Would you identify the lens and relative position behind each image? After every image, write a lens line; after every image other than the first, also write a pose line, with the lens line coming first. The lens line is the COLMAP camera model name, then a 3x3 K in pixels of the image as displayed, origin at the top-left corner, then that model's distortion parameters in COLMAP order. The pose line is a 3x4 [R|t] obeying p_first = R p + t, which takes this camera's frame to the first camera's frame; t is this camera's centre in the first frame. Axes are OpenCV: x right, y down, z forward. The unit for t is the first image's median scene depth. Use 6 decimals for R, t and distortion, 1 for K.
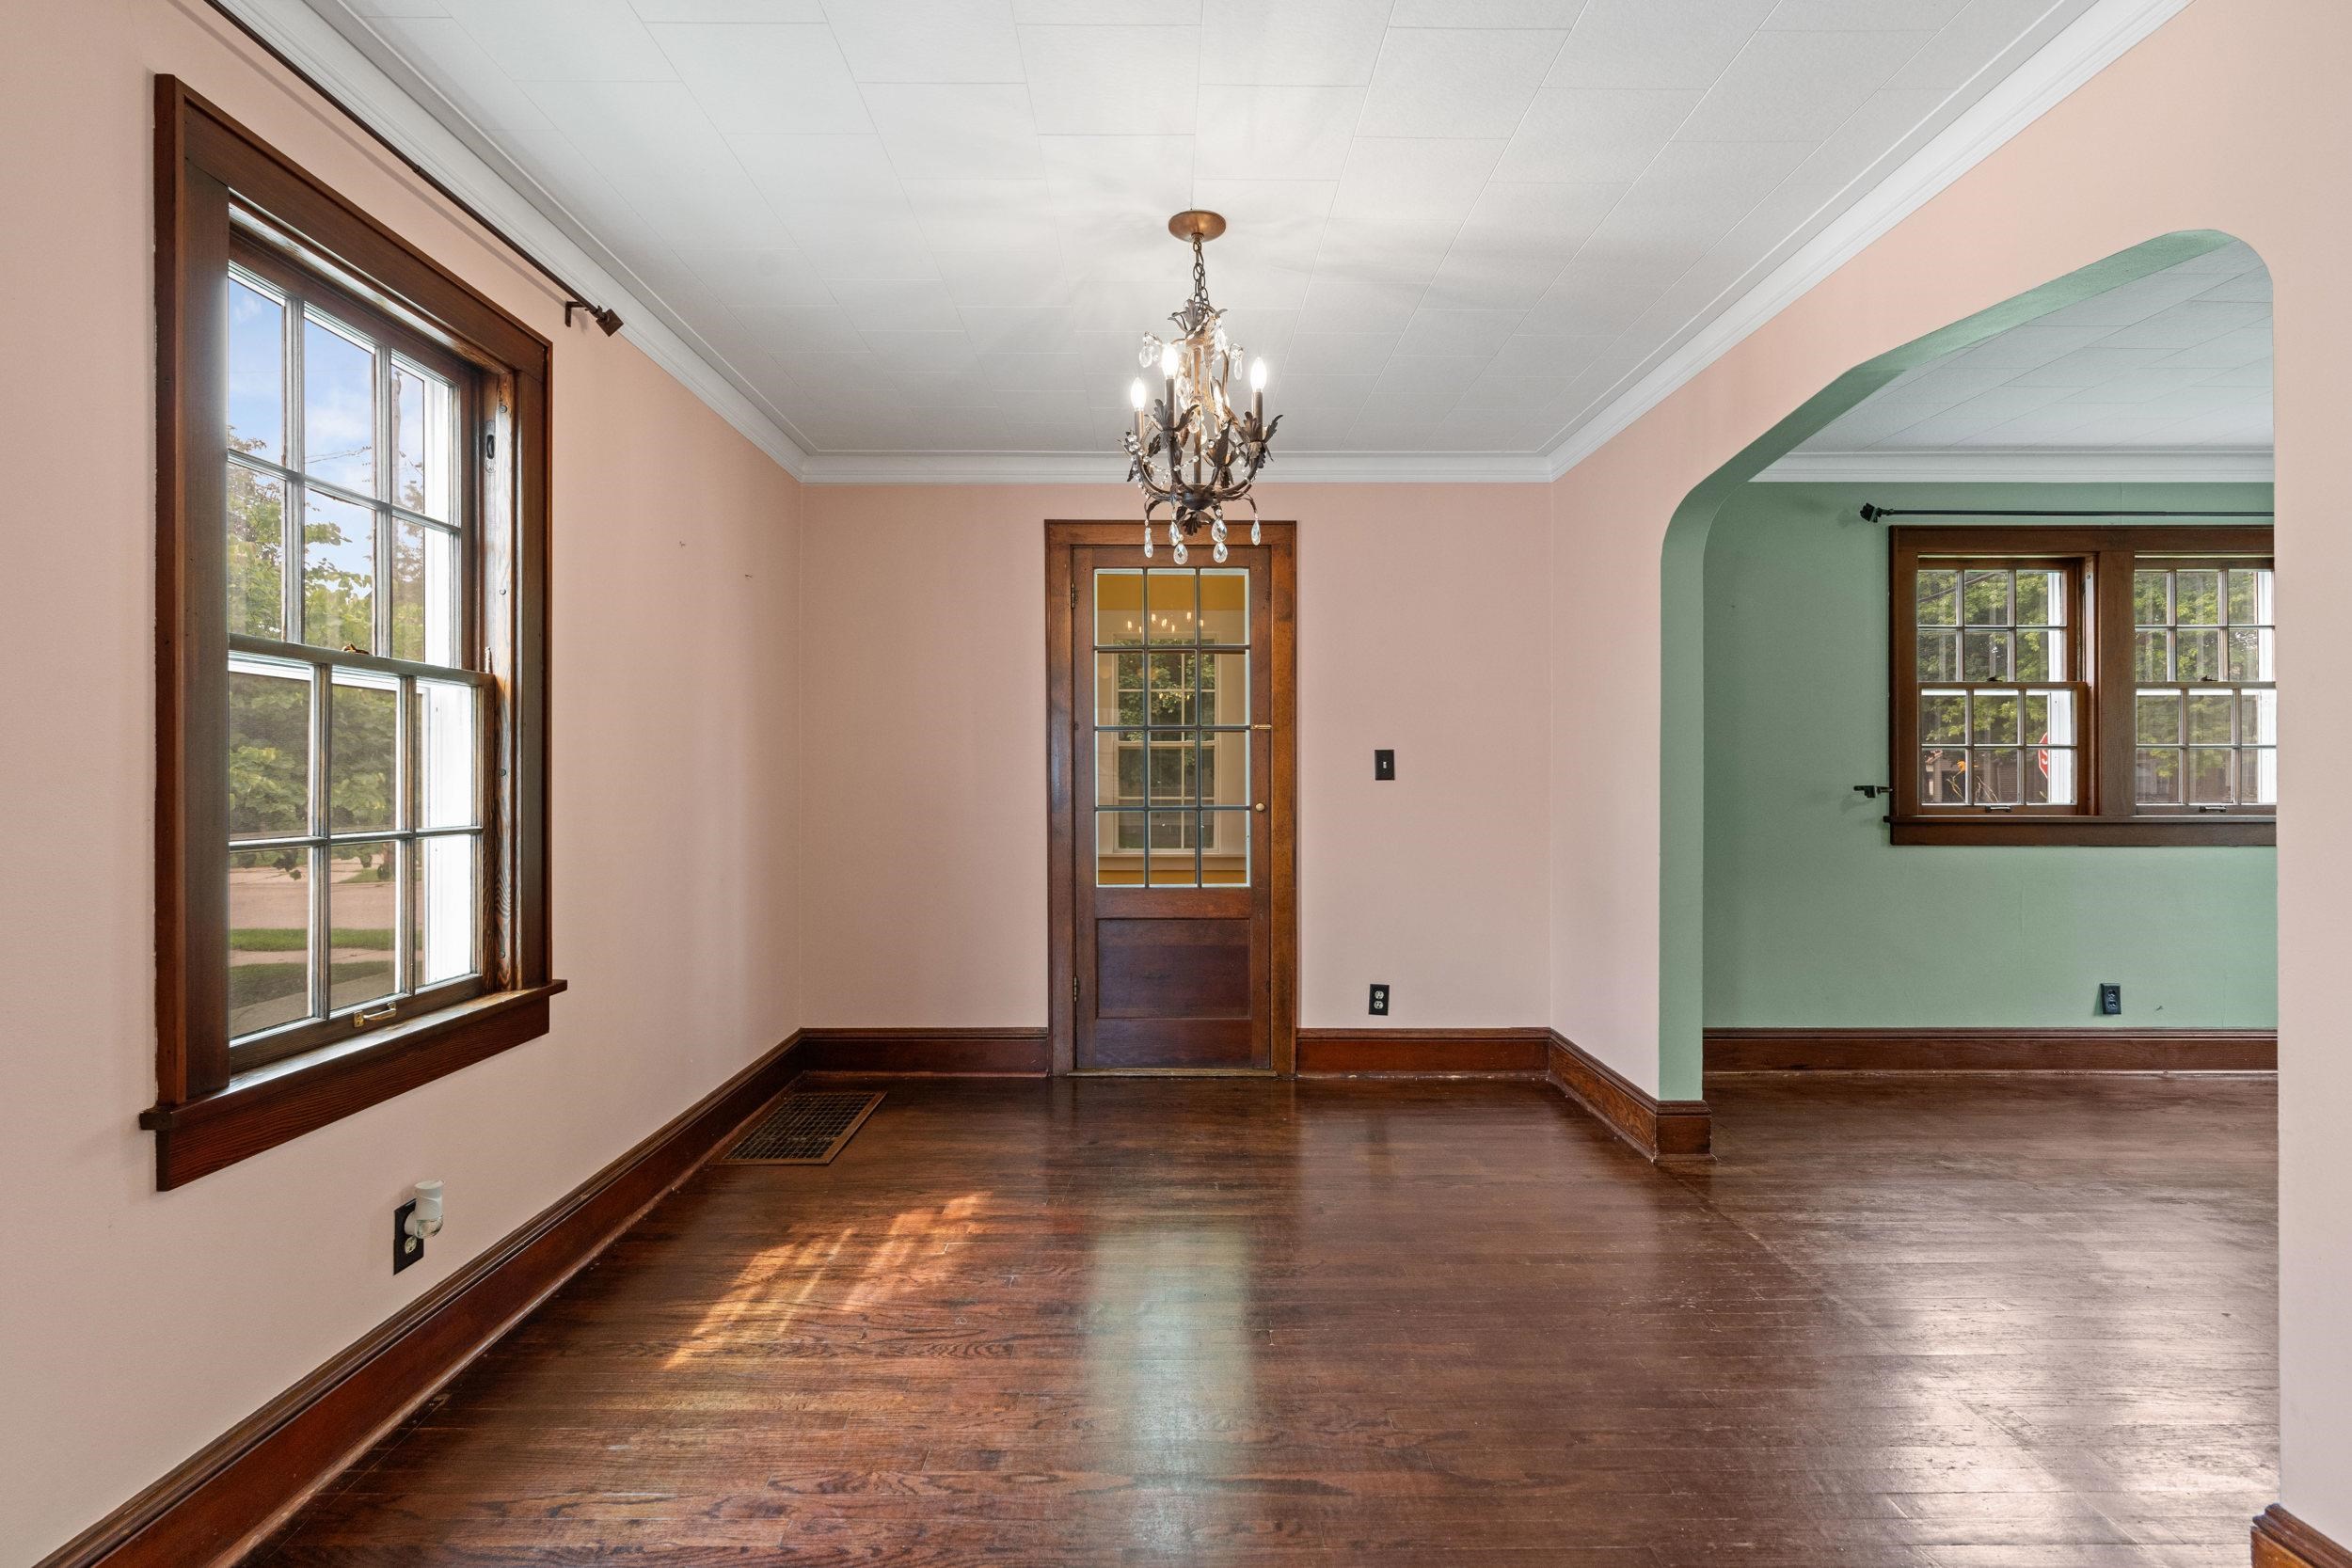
lens RADIAL K [[1060.8, 0, 1161.9], [0, 1060.8, 778.4], [0, 0, 1]] dist [-0.003840, 0.000633]
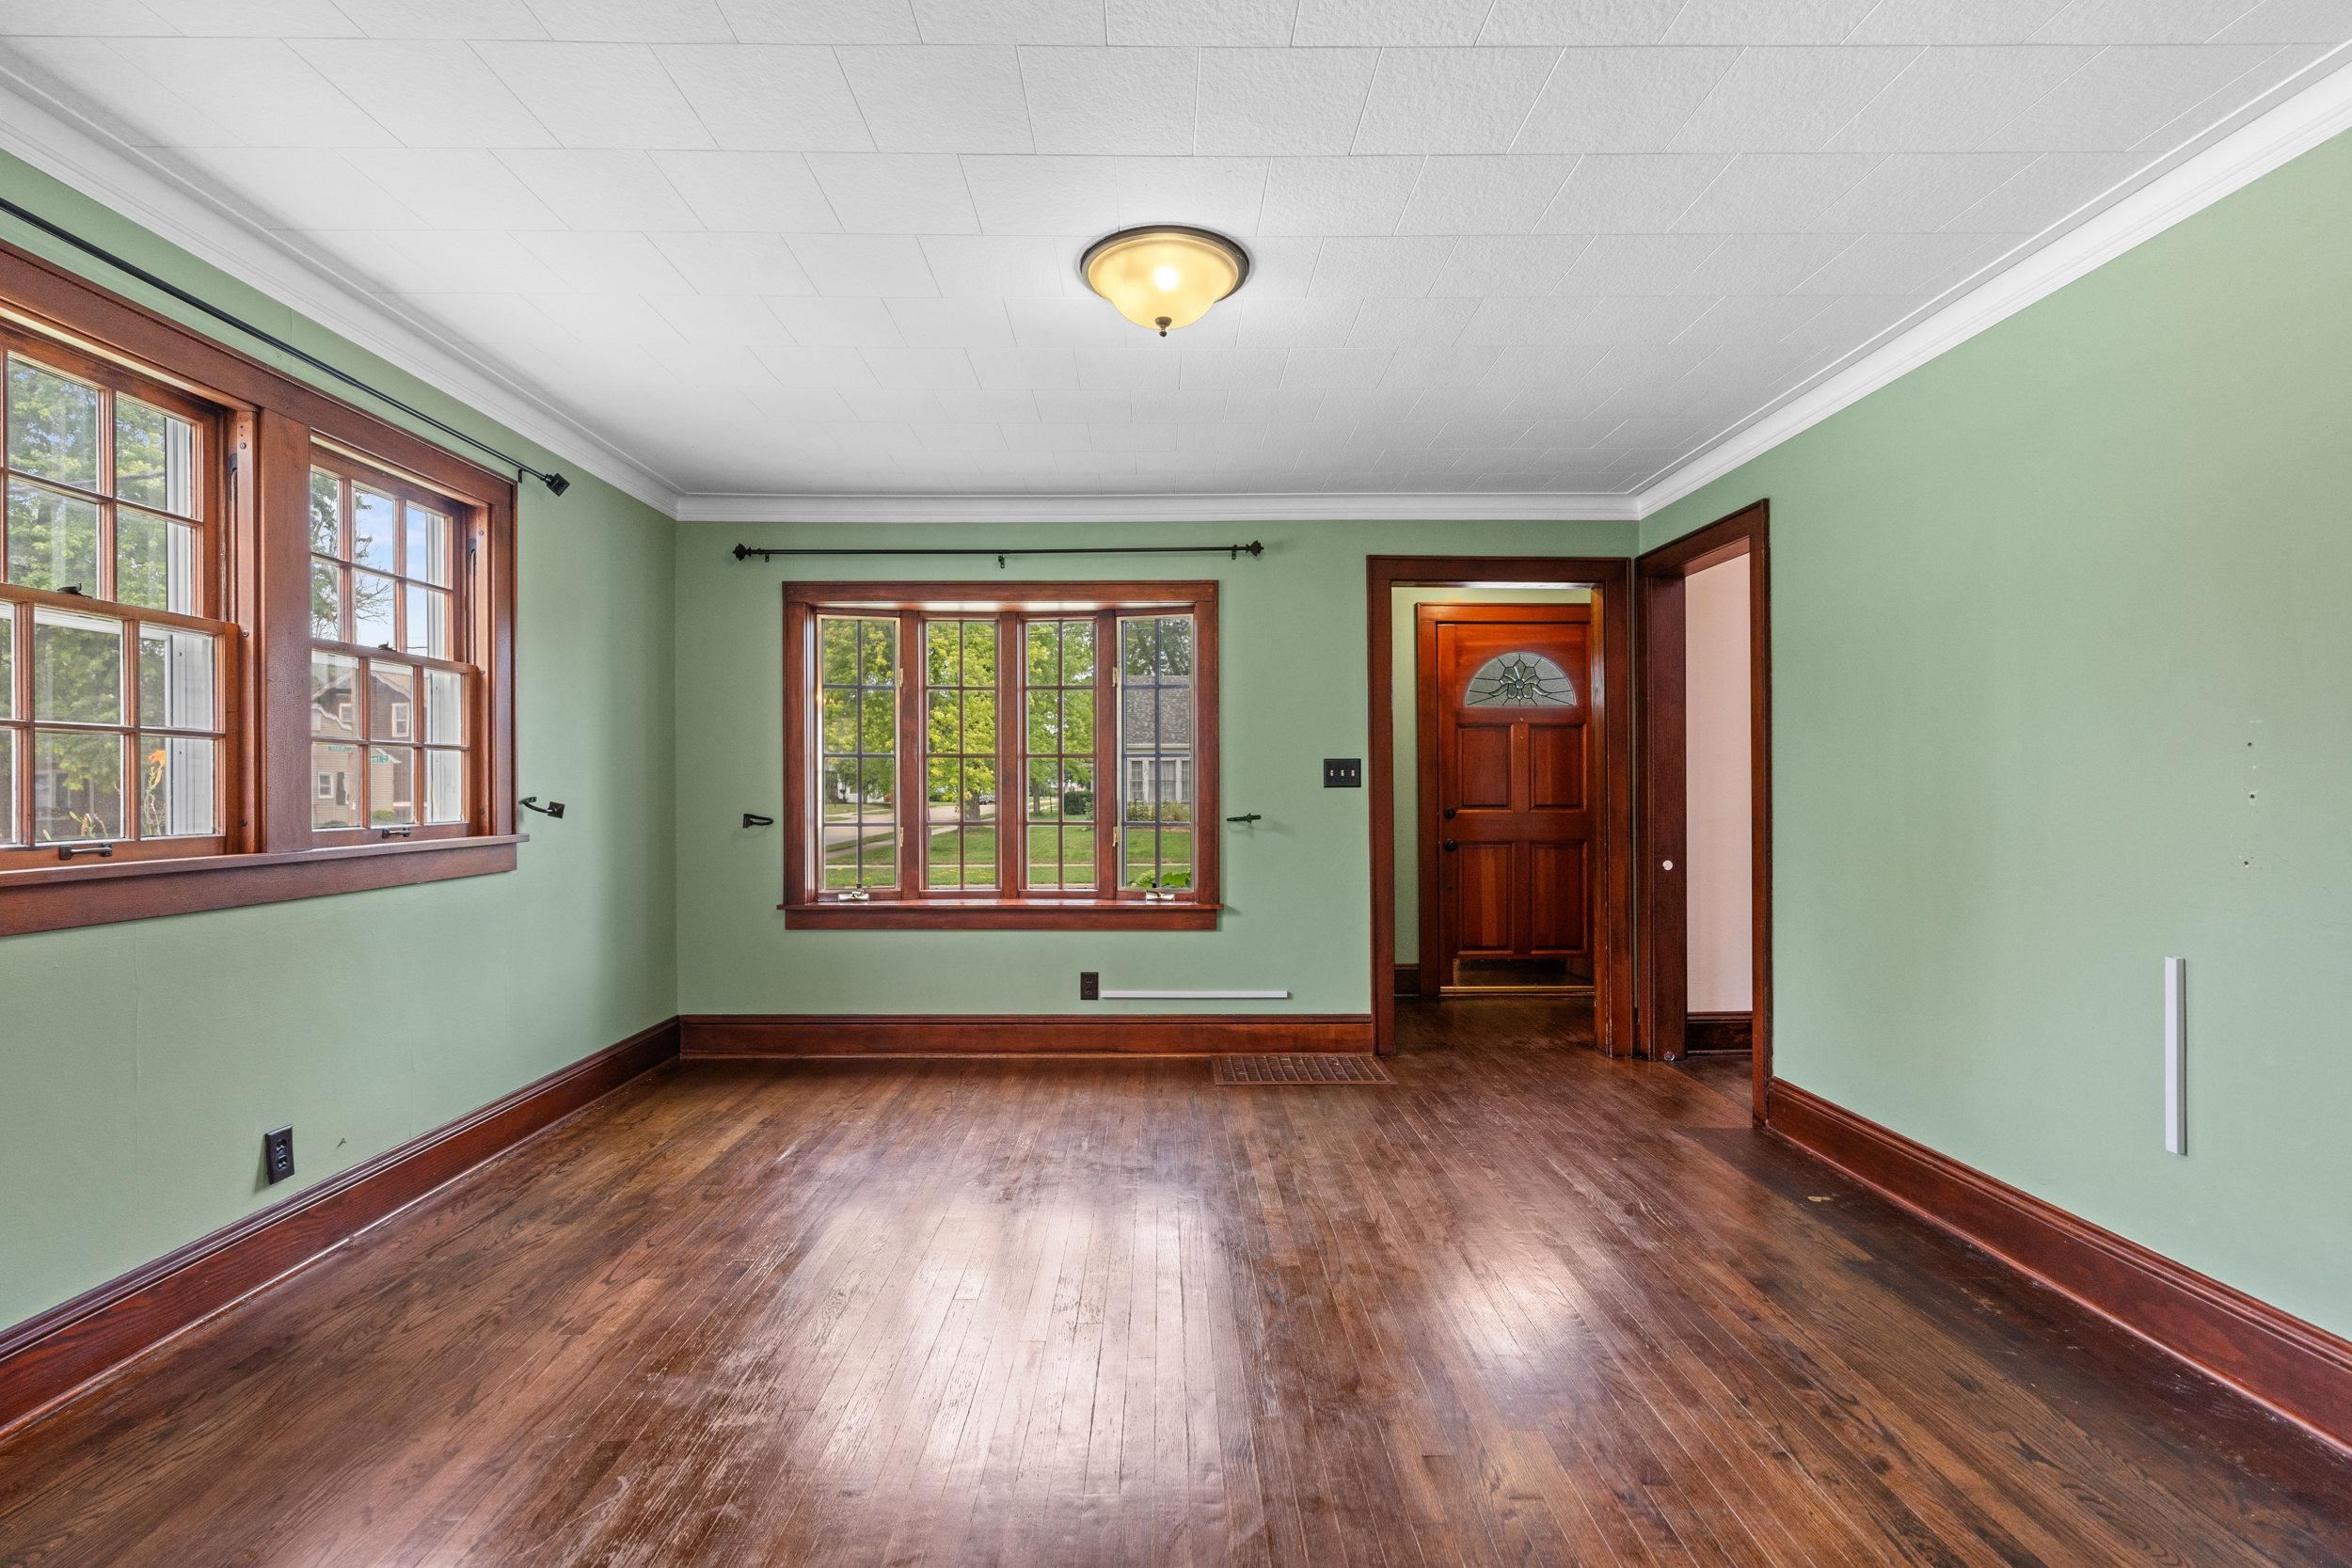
lens RADIAL K [[1062.7, 0, 1164.0], [0, 1062.7, 787.8], [0, 0, 1]] dist [-0.003157, 0.001557]
pose [[-0.003421, -0.001394, 0.999993, 0.295030], [0.000681, 0.999999, 0.001396, -0.001387], [-0.999994, 0.000685, -0.003421, 0.505535]]
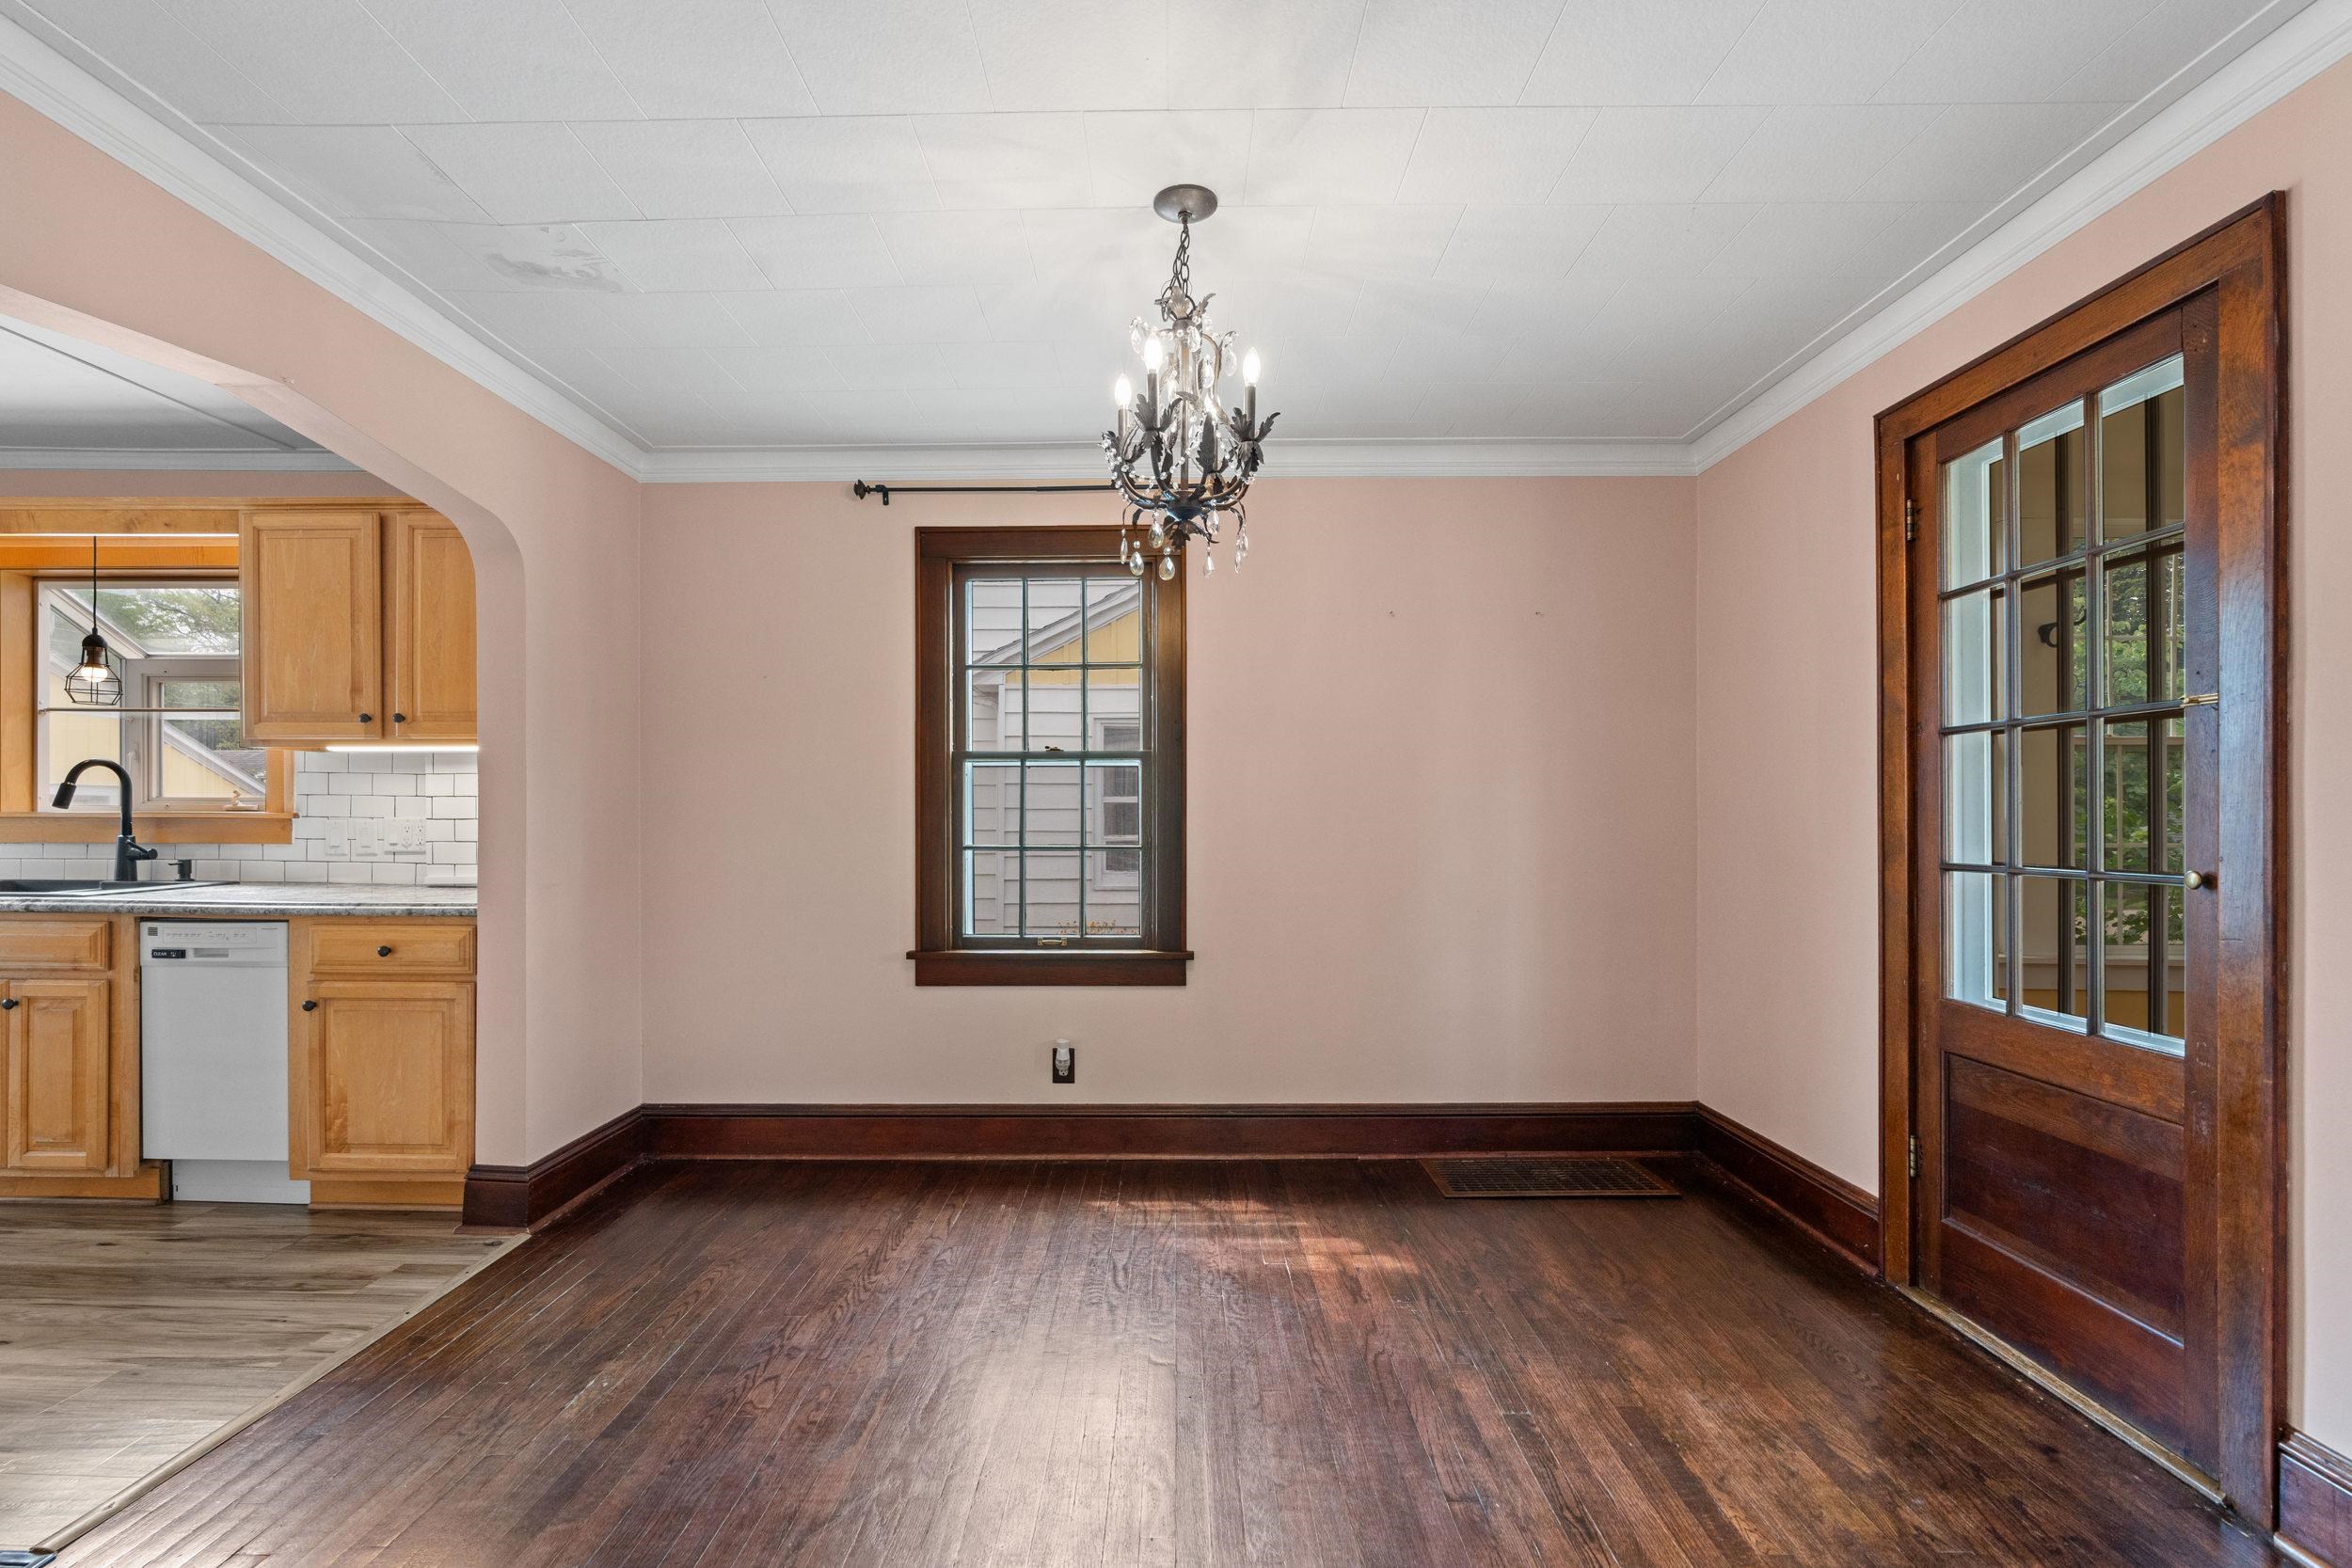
lens RADIAL K [[1075.9, 0, 1168.8], [0, 1075.9, 811.4], [0, 0, 1]] dist [-0.002474, -0.000353]
pose [[-0.010077, -0.002031, -0.999947, 0.558674], [0.003297, 0.999992, -0.002064, -0.001551], [0.999944, -0.003318, -0.010070, 0.587026]]
